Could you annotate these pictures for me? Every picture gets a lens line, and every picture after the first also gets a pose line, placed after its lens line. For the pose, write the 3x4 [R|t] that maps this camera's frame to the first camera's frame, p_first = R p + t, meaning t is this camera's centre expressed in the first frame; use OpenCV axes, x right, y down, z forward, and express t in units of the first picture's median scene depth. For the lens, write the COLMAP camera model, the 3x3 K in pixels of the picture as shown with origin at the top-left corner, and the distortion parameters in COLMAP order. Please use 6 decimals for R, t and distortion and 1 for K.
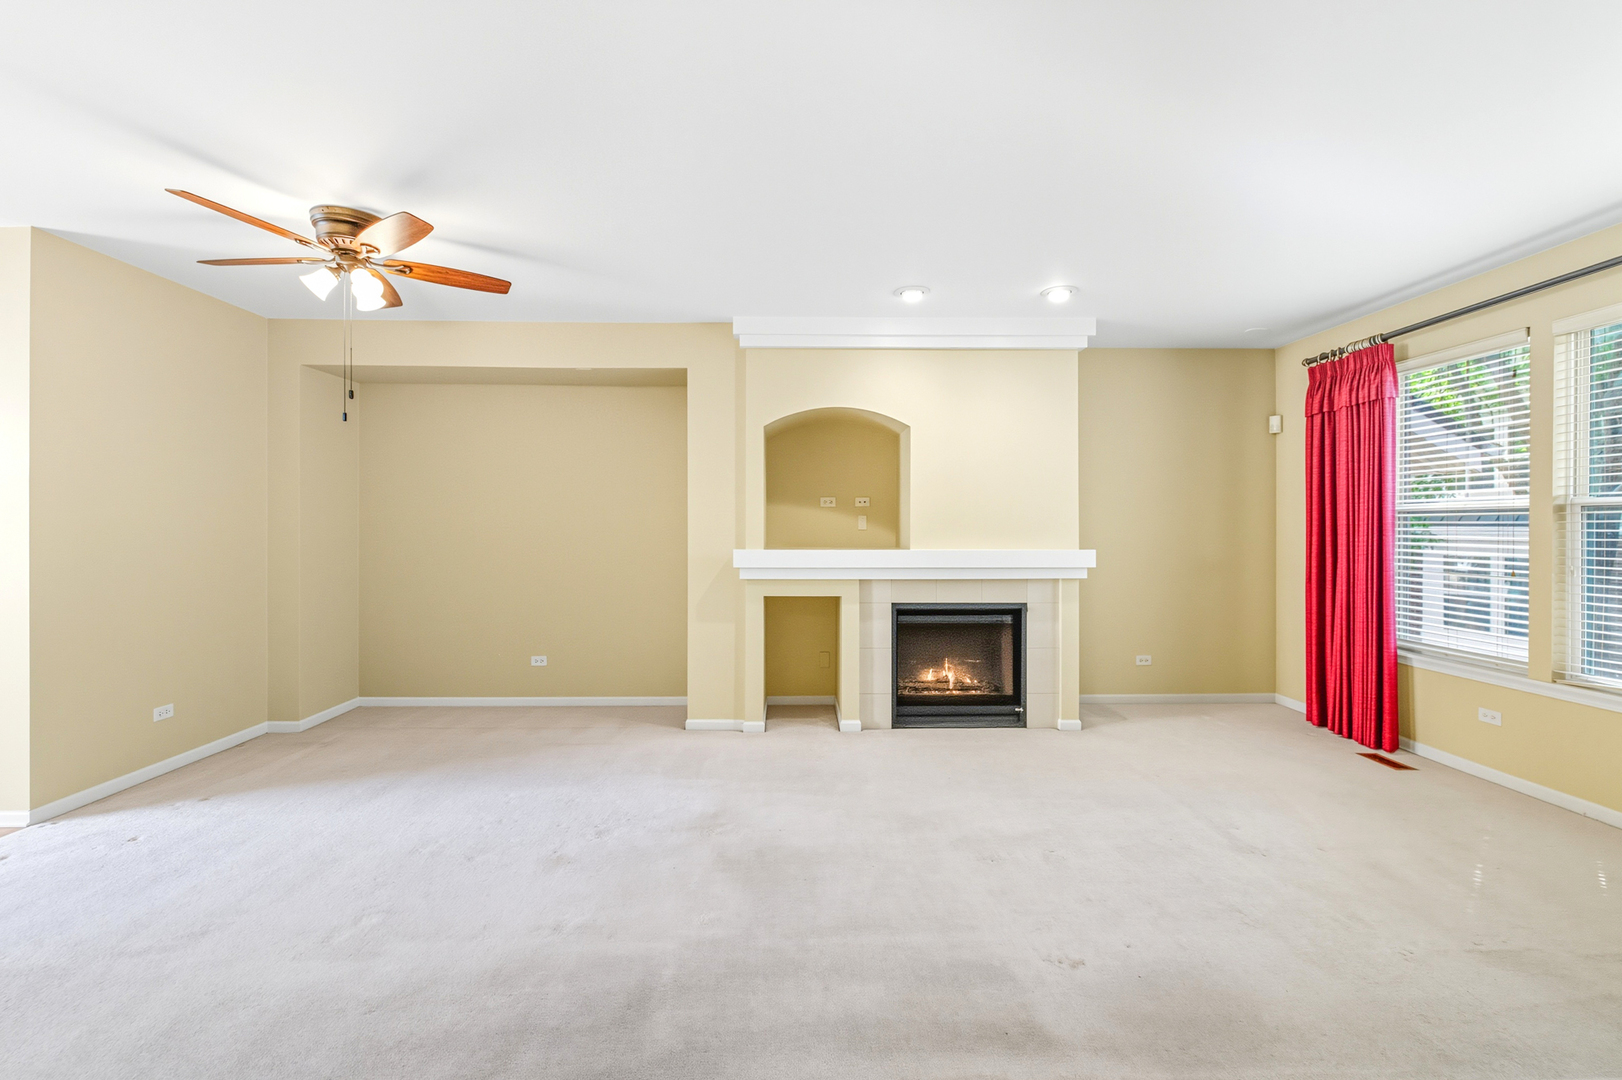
lens RADIAL K [[675.3, 0, 804.4], [0, 675.3, 530.0], [0, 0, 1]] dist [0.002758, -0.000101]
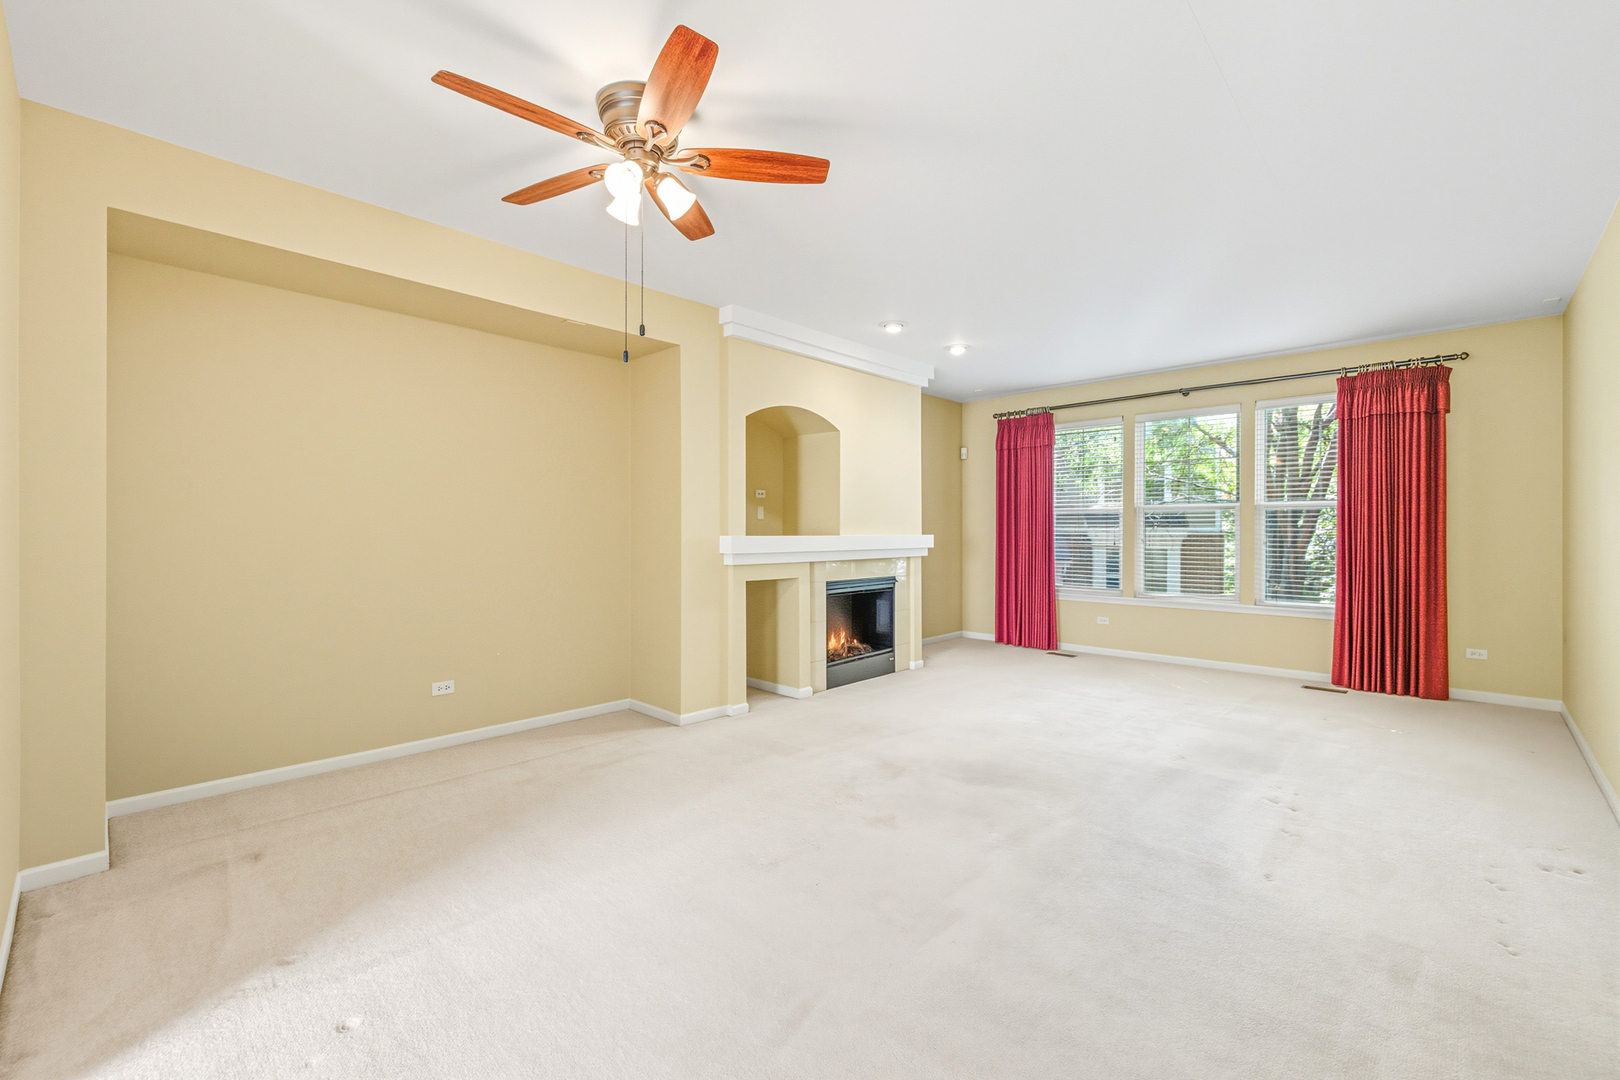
lens RADIAL K [[674.5, 0, 803.4], [0, 674.5, 530.0], [0, 0, 1]] dist [0.002758, -0.000101]
pose [[0.712096, 0.000396, 0.702082, -0.716123], [0.003140, 0.999988, -0.003750, 0.024274], [-0.702075, 0.004875, 0.712087, 0.202622]]
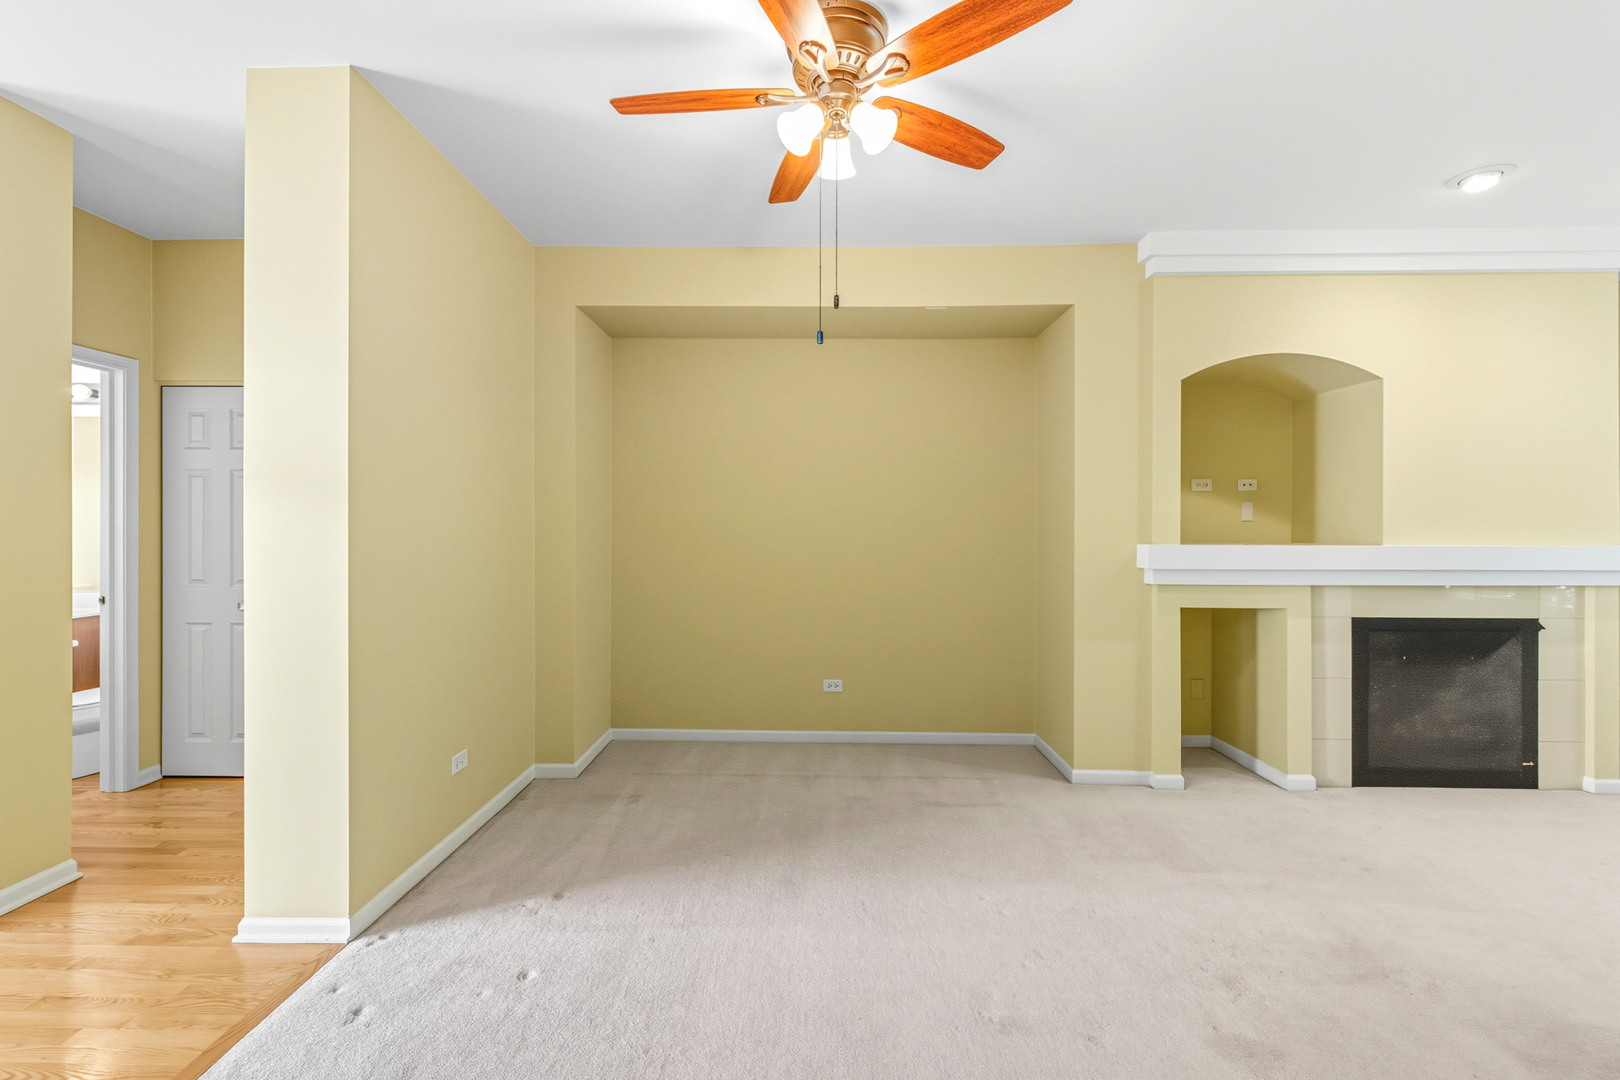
lens RADIAL K [[682.3, 0, 801.1], [0, 682.3, 529.6], [0, 0, 1]] dist [0.001311, 0.000014]
pose [[0.998939, 0.001153, -0.046044, -0.442905], [-0.001367, 0.999988, -0.004622, 0.016132], [0.046038, 0.004680, 0.998929, 0.222559]]
